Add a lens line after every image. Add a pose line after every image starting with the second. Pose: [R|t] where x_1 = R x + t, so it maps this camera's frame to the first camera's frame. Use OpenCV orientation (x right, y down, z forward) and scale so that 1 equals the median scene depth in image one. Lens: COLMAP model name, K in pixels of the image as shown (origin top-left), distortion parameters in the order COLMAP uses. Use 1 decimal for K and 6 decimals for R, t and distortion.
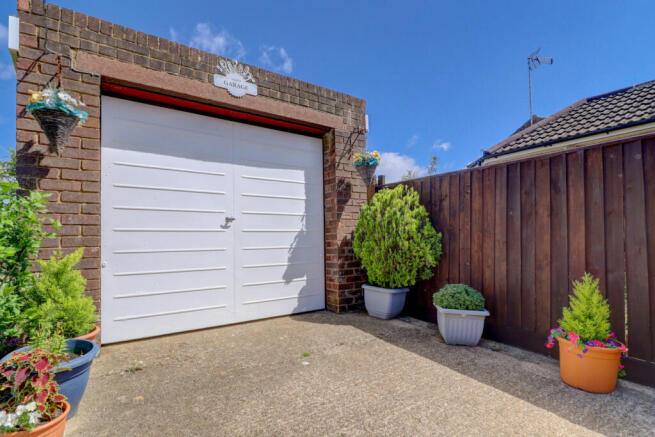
lens RADIAL K [[336.2, 0, 320.8], [0, 336.2, 239.1], [0, 0, 1]] dist [-0.004449, -0.000138]
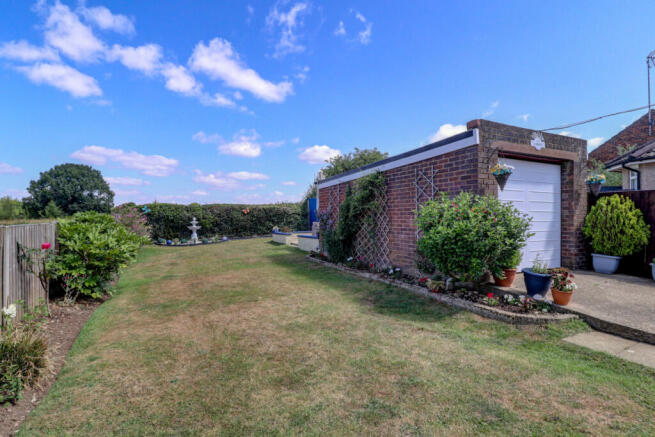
lens RADIAL K [[336.2, 0, 327.2], [0, 336.2, 218.2], [0, 0, 1]] dist [-0.004449, -0.000138]
pose [[0.990927, 0.019383, -0.132994, -1.029488], [-0.017553, 0.999735, 0.014919, -0.047152], [0.133248, -0.012449, 0.991005, -0.899512]]
